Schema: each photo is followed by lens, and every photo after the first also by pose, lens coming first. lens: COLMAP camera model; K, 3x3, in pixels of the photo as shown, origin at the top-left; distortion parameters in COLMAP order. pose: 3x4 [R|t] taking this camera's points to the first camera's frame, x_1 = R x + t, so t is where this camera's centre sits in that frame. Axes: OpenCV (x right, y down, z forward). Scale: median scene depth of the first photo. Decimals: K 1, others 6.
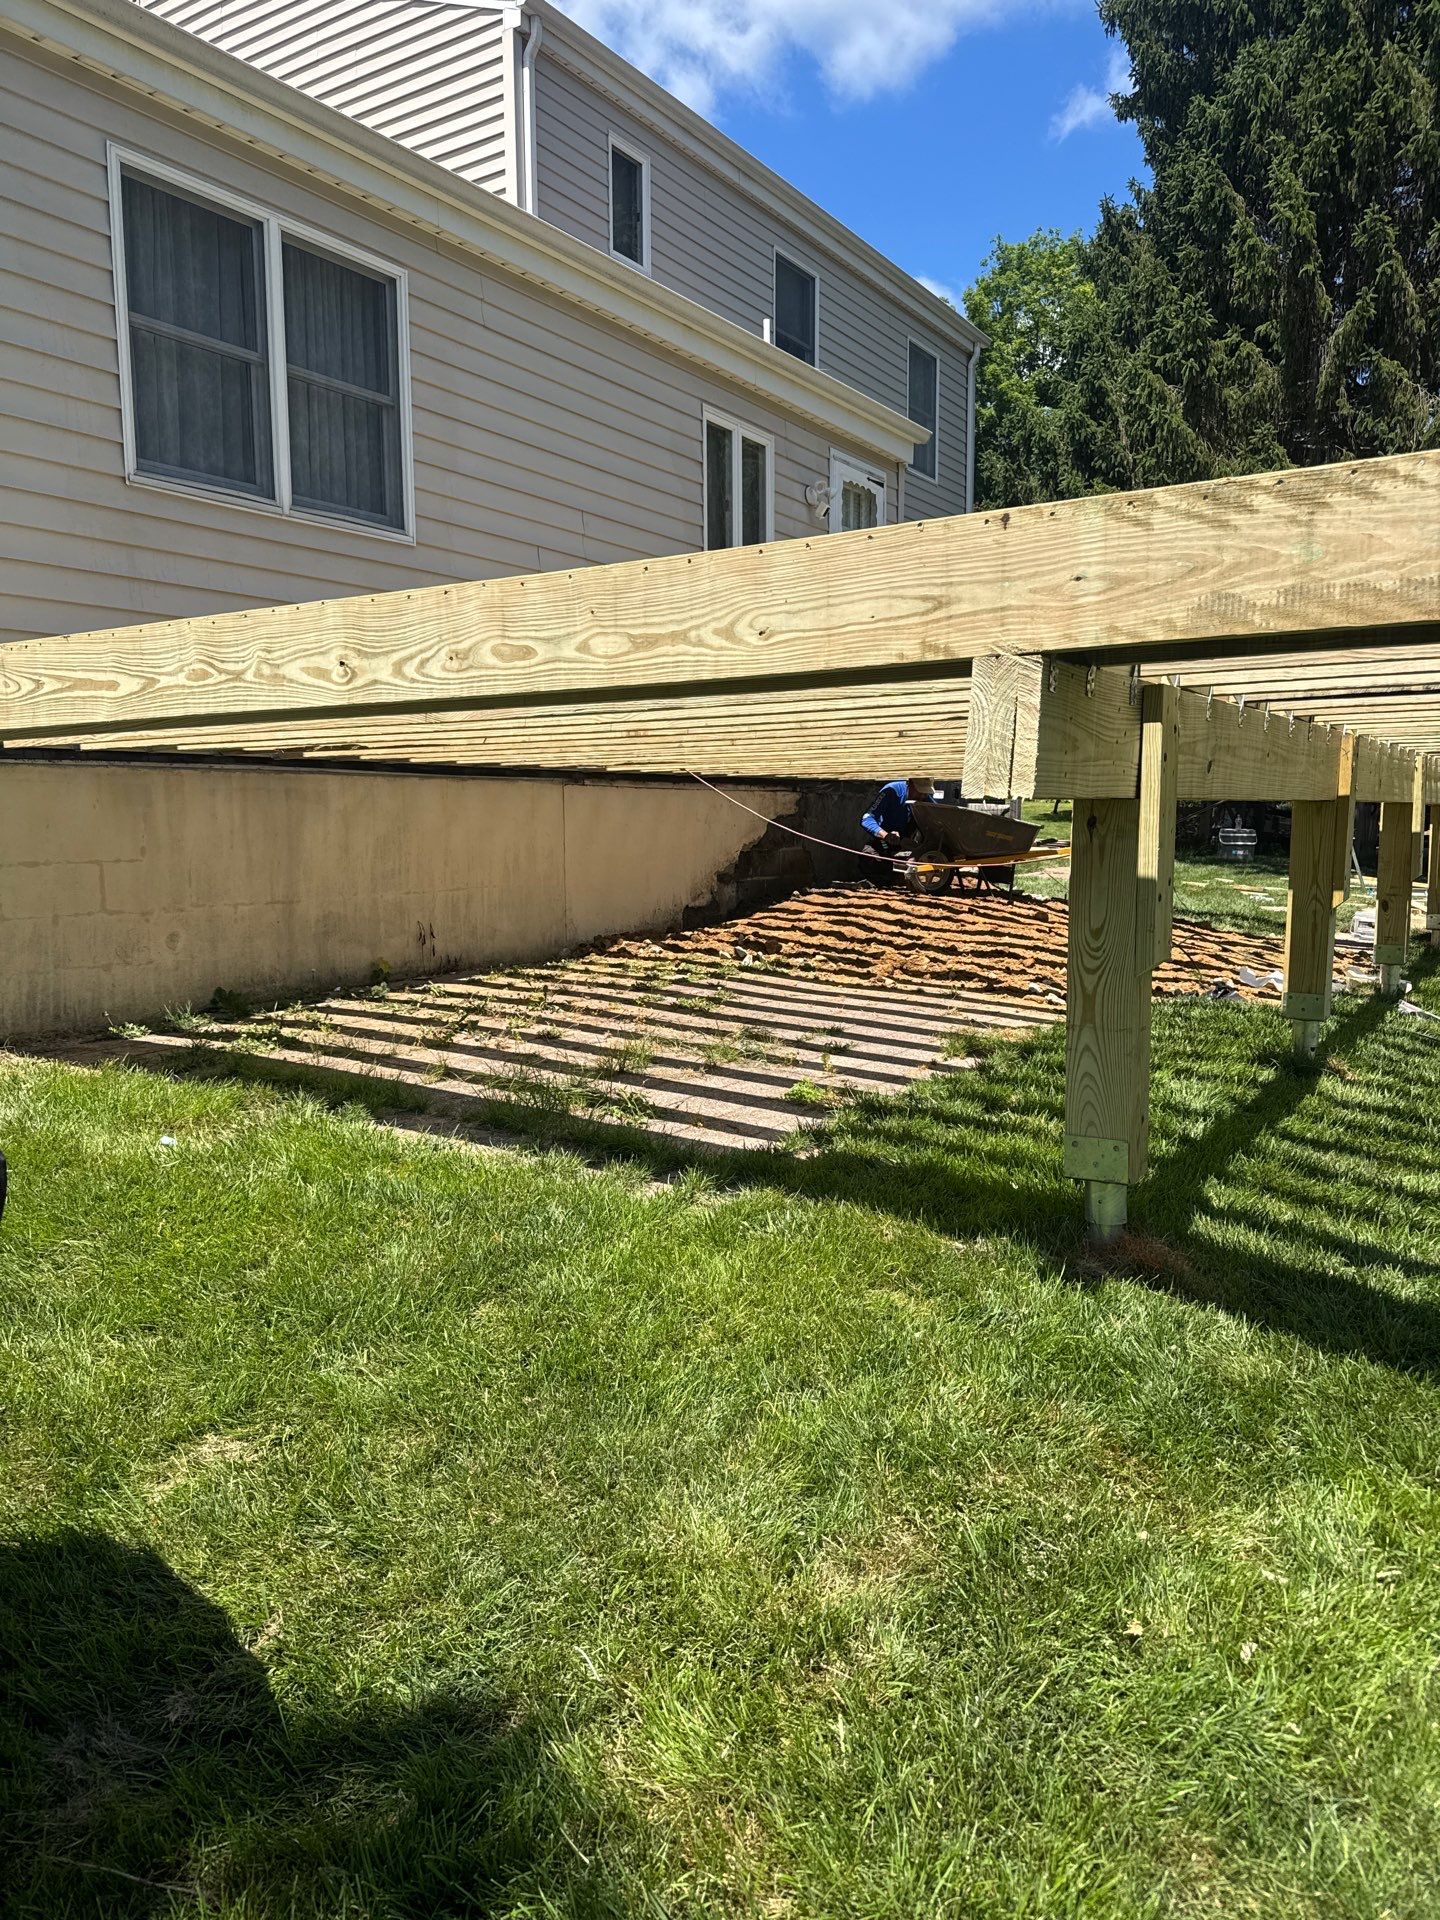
lens RADIAL K [[1330.8, 0, 720.0], [0, 1330.8, 960.0], [0, 0, 1]] dist [0.001300, -0.019876]
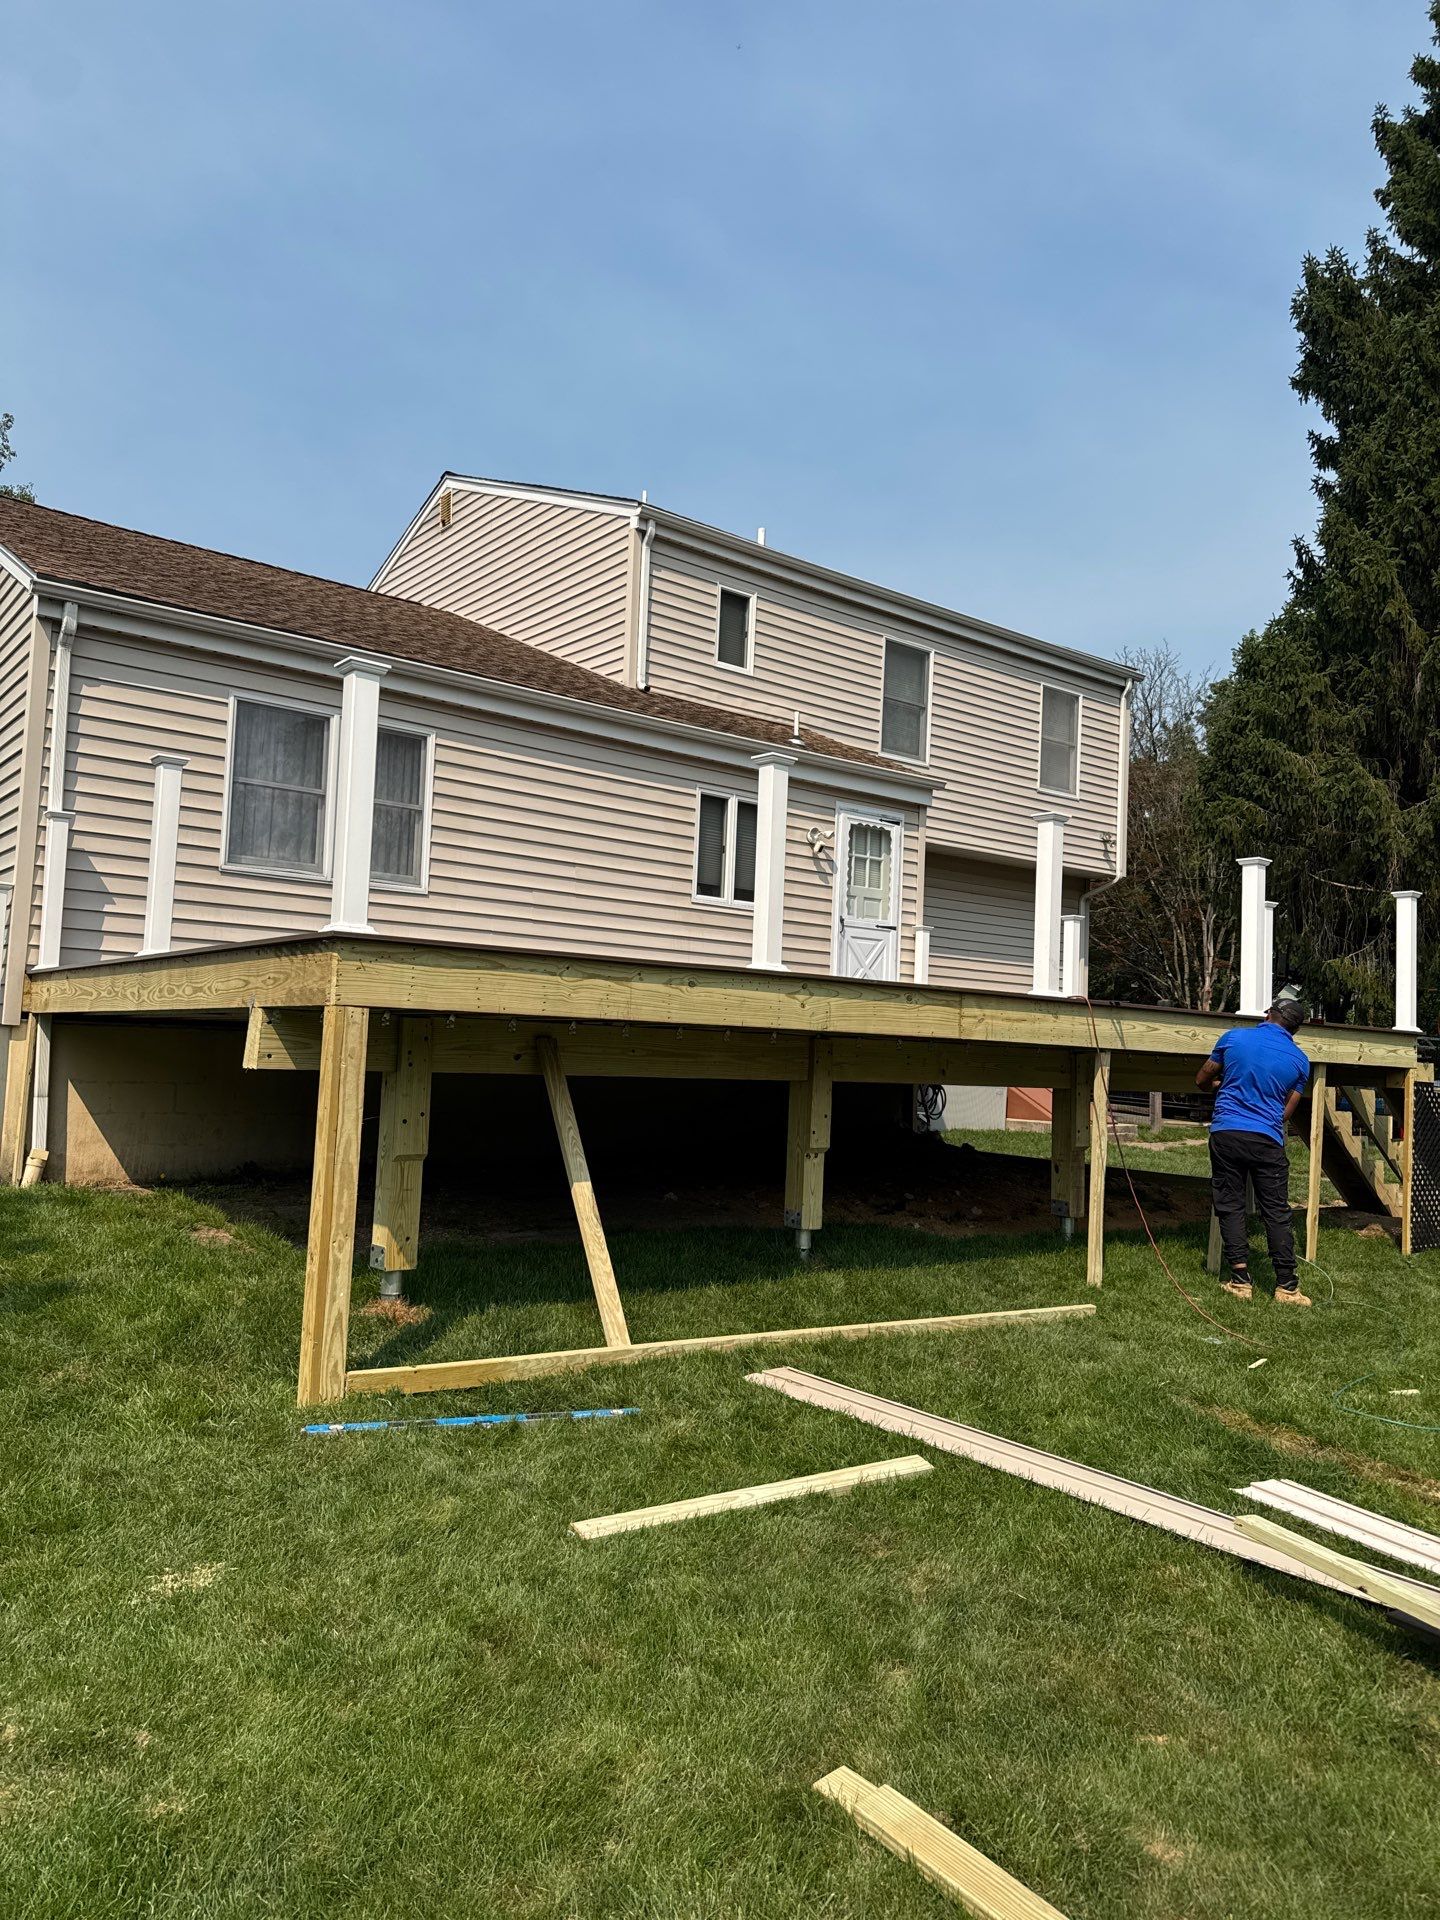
lens RADIAL K [[1330.8, 0, 720.0], [0, 1330.8, 960.0], [0, 0, 1]] dist [0.001300, -0.019876]
pose [[0.947991, 0.018142, -0.317779, 0.595572], [-0.078939, 0.980584, -0.179507, 0.019521], [0.308352, 0.195257, 0.931018, -0.337536]]
